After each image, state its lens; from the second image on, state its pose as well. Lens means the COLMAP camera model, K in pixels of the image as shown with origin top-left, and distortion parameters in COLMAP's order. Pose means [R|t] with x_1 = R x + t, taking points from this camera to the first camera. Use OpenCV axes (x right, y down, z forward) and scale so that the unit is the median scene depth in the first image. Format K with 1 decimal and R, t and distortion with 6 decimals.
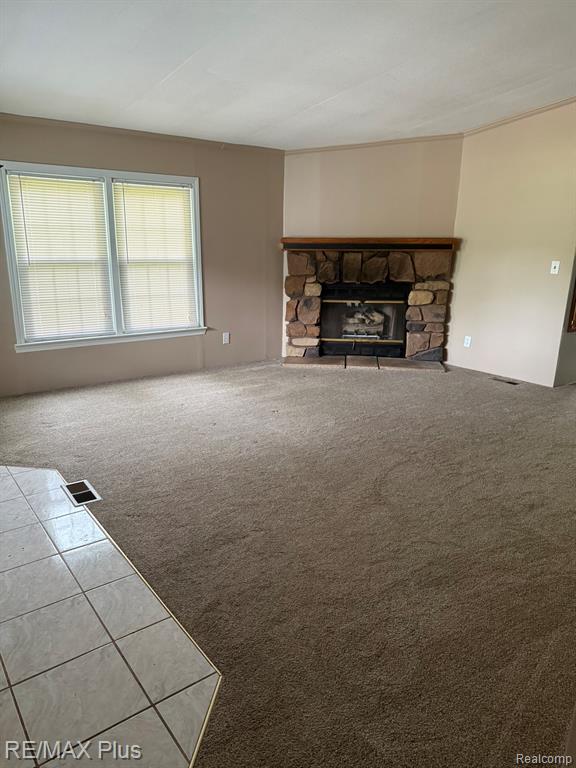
lens RADIAL K [[538.3, 0, 286.8], [0, 538.3, 384.5], [0, 0, 1]] dist [0.055989, -0.081886]
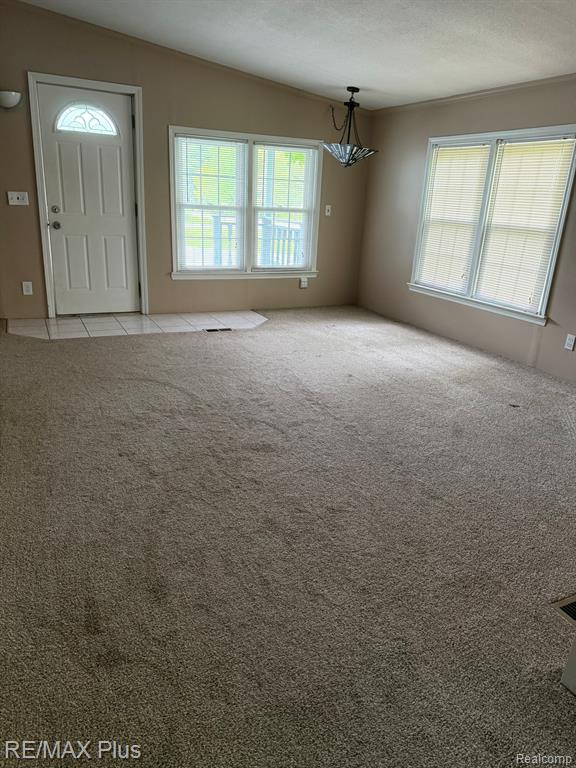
lens RADIAL K [[538.3, 0, 286.8], [0, 538.3, 386.4], [0, 0, 1]] dist [0.055989, -0.081886]
pose [[-0.217567, 0.301263, -0.928389, 0.774188], [-0.295679, 0.886136, 0.356844, -0.208393], [0.930182, 0.352142, -0.103717, 0.850207]]
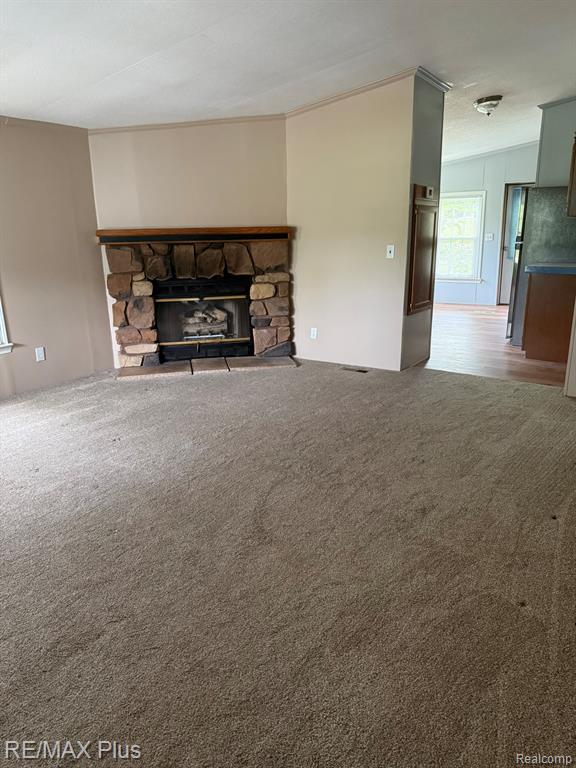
lens RADIAL K [[538.3, 0, 305.1], [0, 538.3, 390.3], [0, 0, 1]] dist [0.055989, -0.081886]
pose [[0.940163, -0.121530, 0.318313, -0.004278], [0.114655, 0.992587, 0.040320, -0.022128], [-0.320853, -0.001411, 0.947128, 0.106204]]
